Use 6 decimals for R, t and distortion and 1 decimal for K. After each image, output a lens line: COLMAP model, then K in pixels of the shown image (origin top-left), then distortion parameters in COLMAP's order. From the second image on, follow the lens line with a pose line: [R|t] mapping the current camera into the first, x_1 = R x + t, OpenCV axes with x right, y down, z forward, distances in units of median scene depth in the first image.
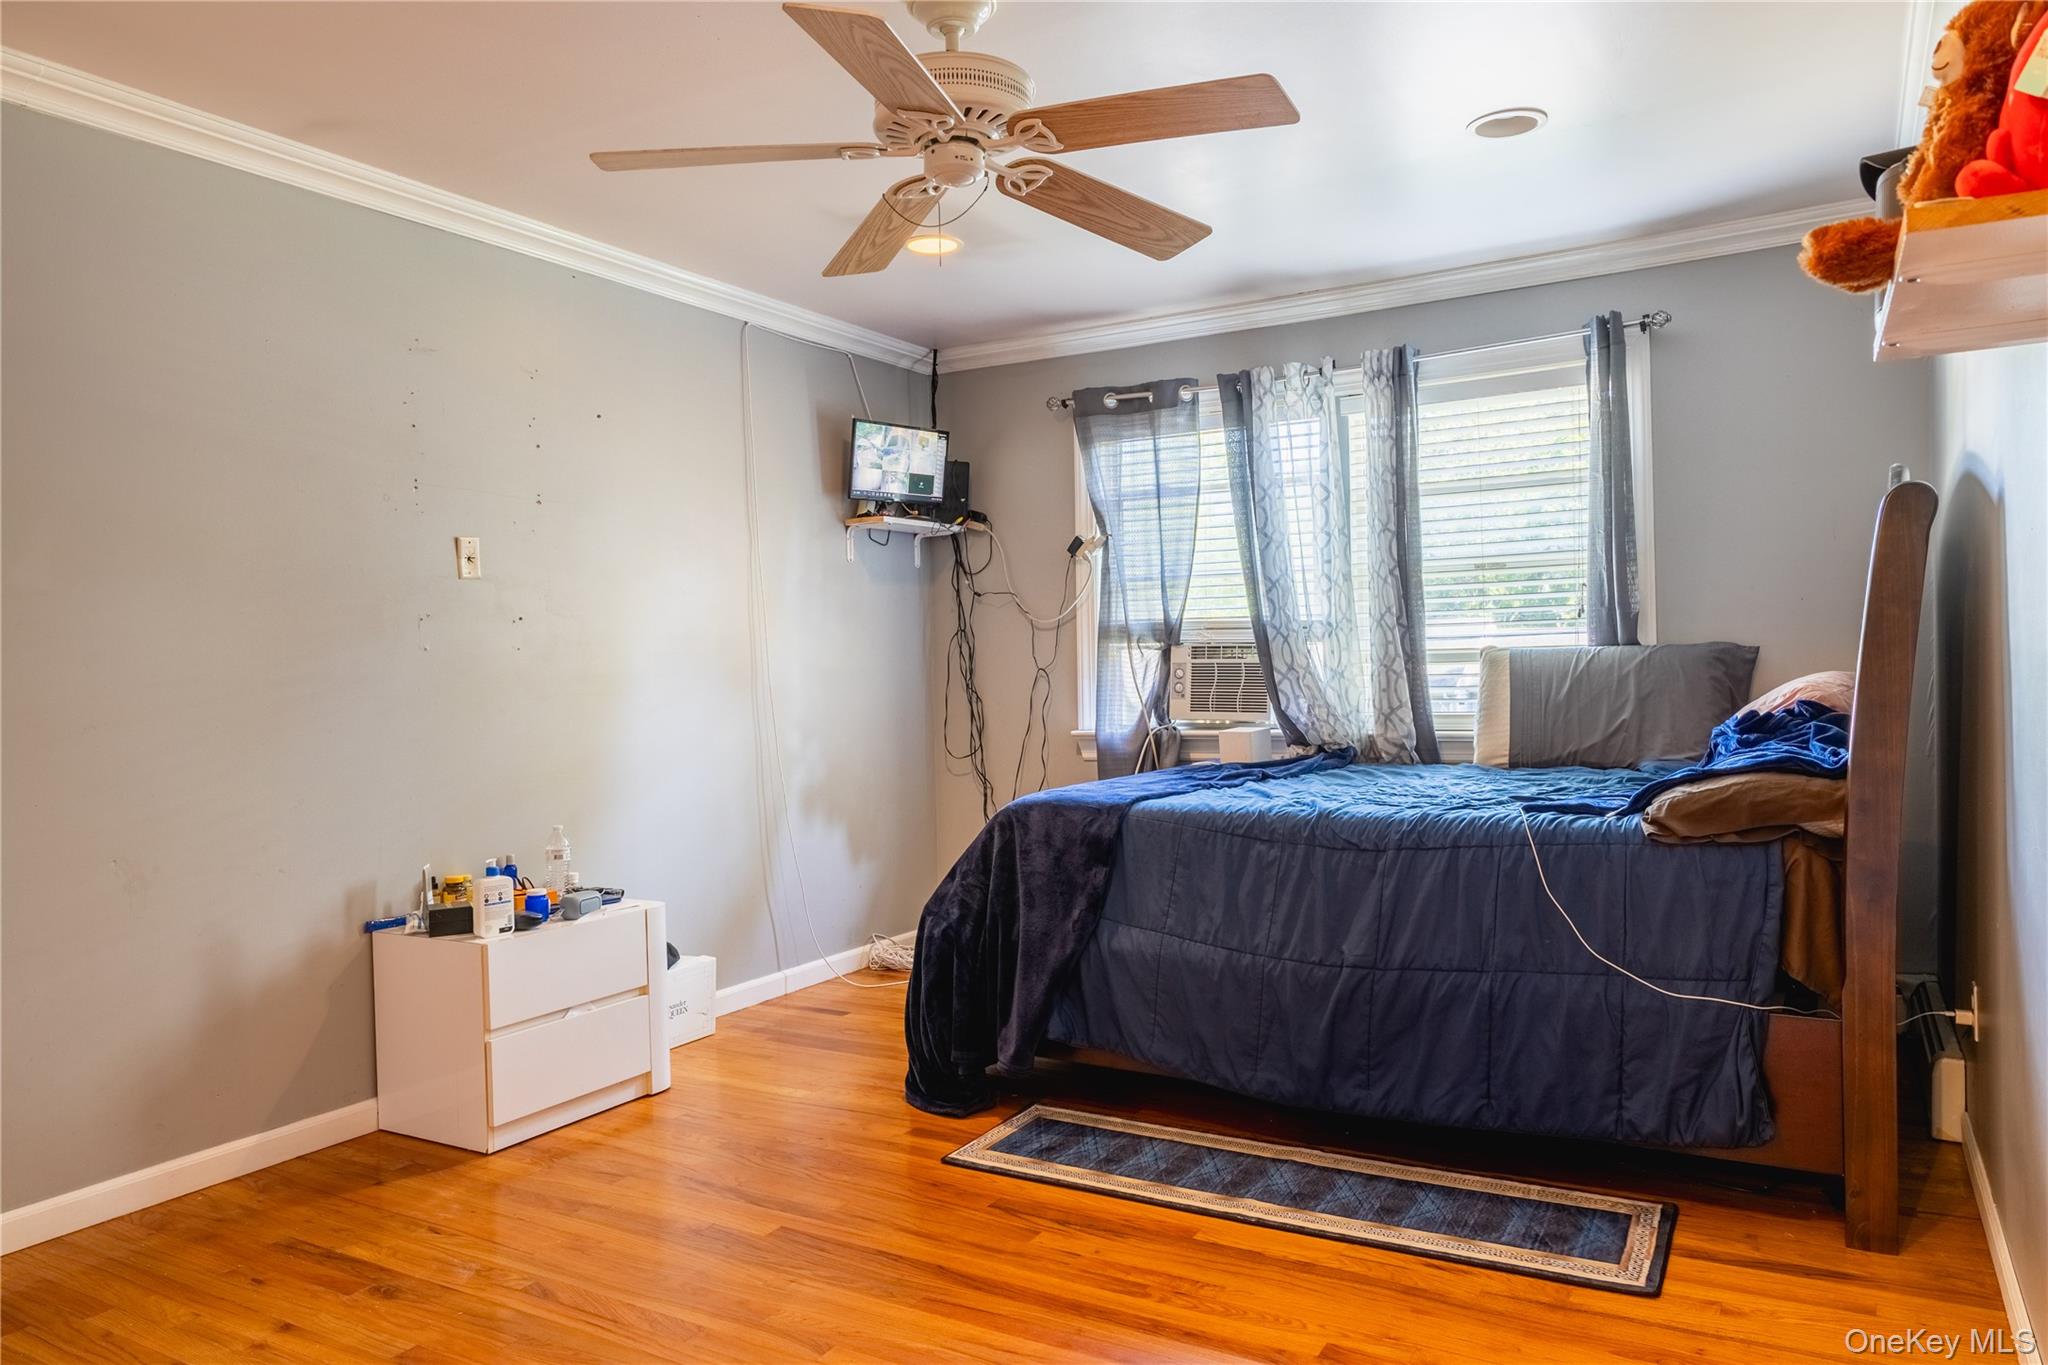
lens RADIAL K [[1384.1, 0, 1021.1], [0, 1384.1, 674.1], [0, 0, 1]] dist [-0.000701, 0.004514]
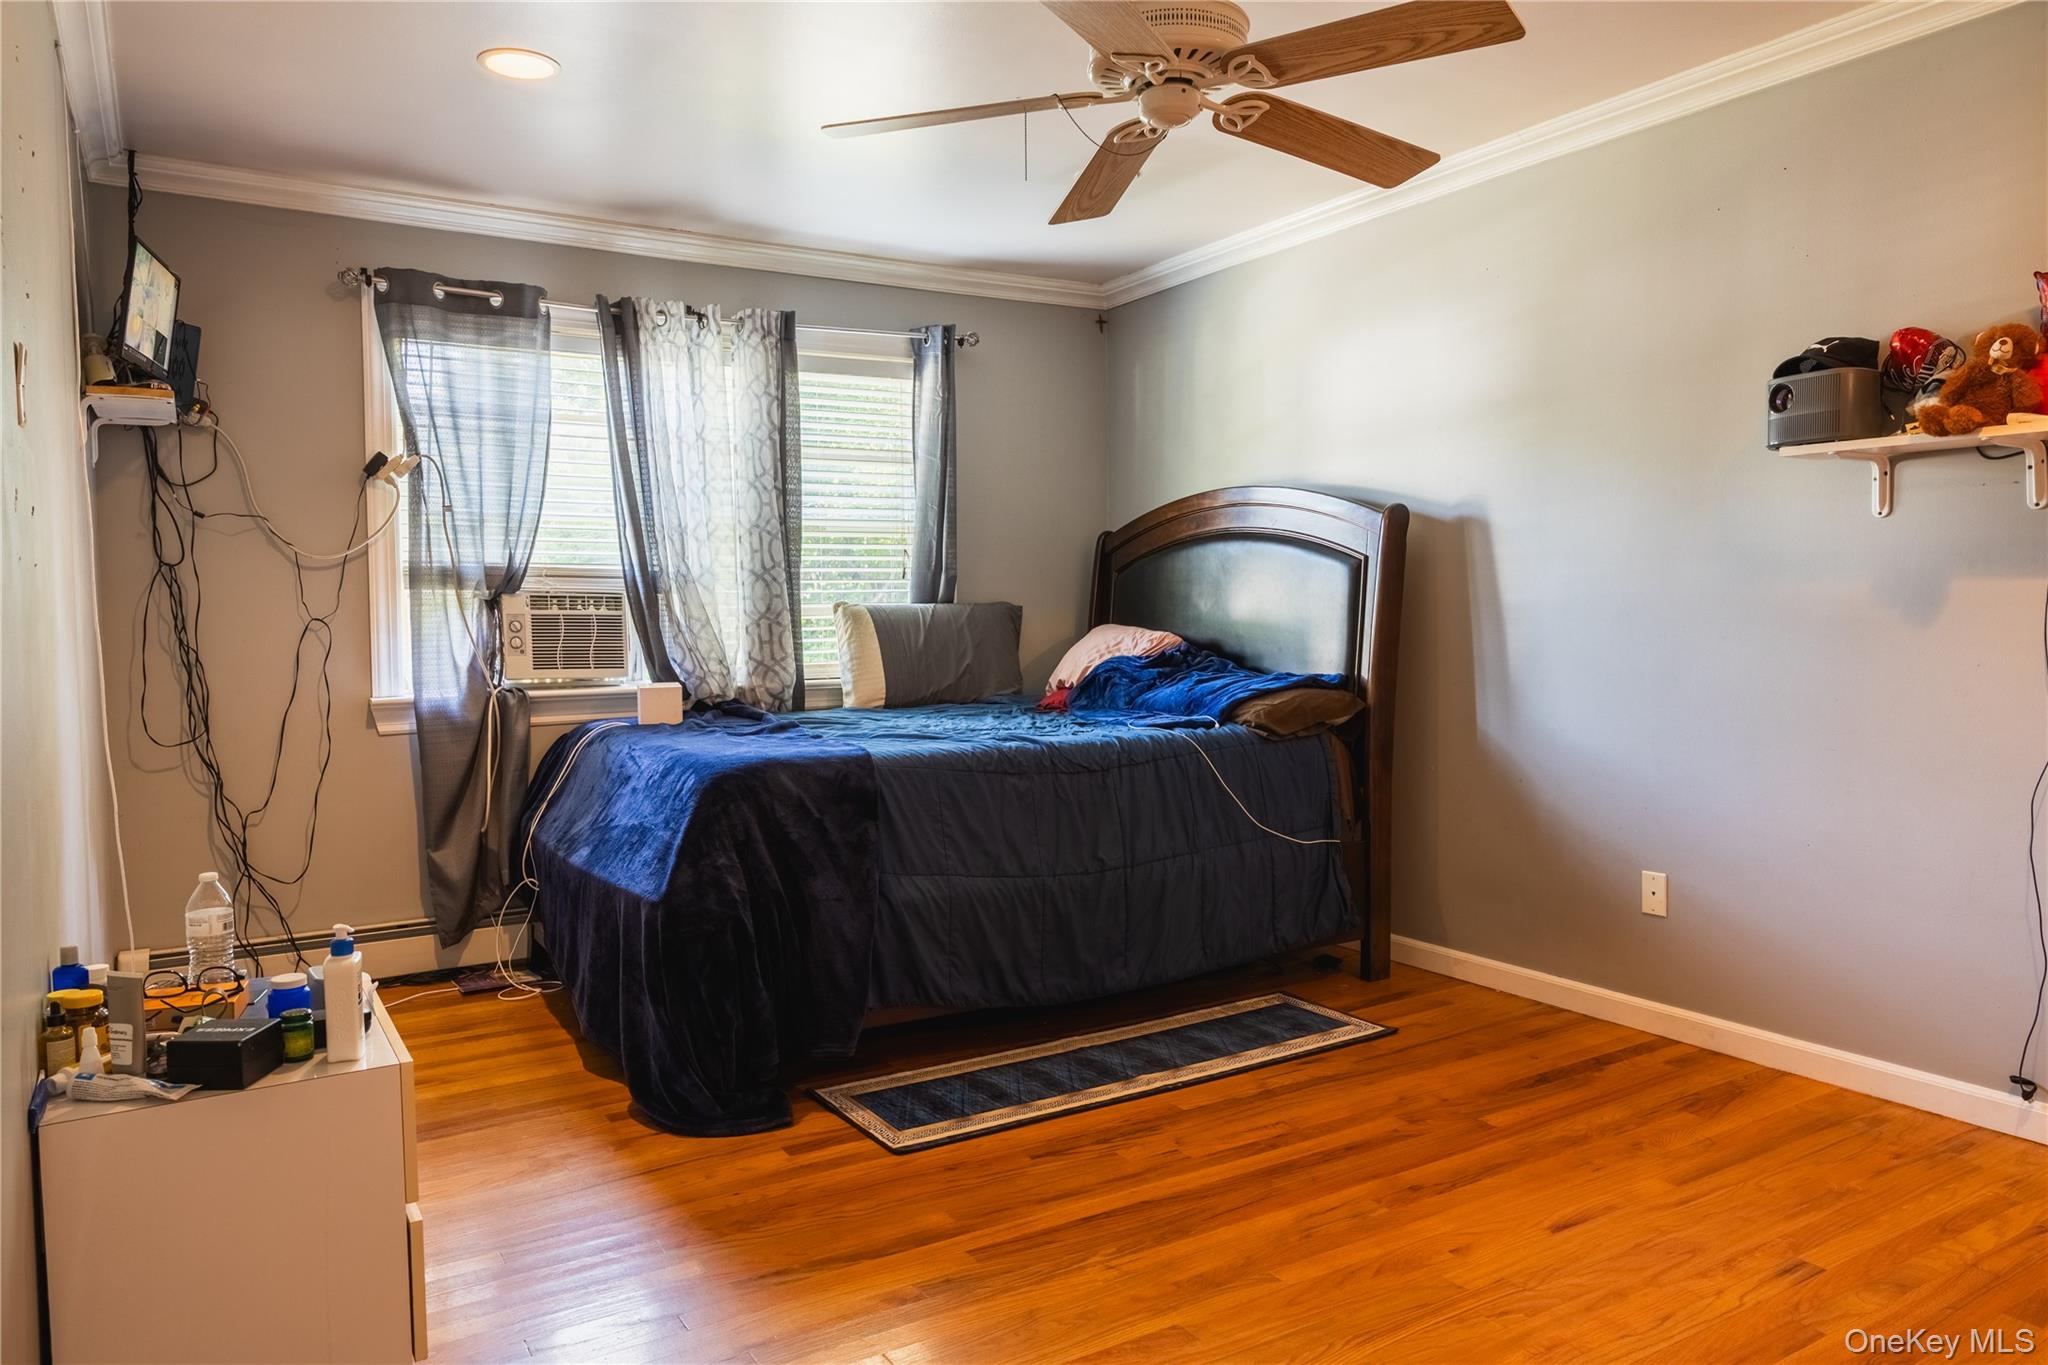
lens RADIAL K [[1384.1, 0, 1021.1], [0, 1384.1, 674.1], [0, 0, 1]] dist [-0.000701, 0.004514]
pose [[0.467266, -0.025215, 0.883757, -0.575994], [0.005109, 0.999654, 0.025821, 0.010077], [-0.884102, -0.007551, 0.467233, 0.358825]]
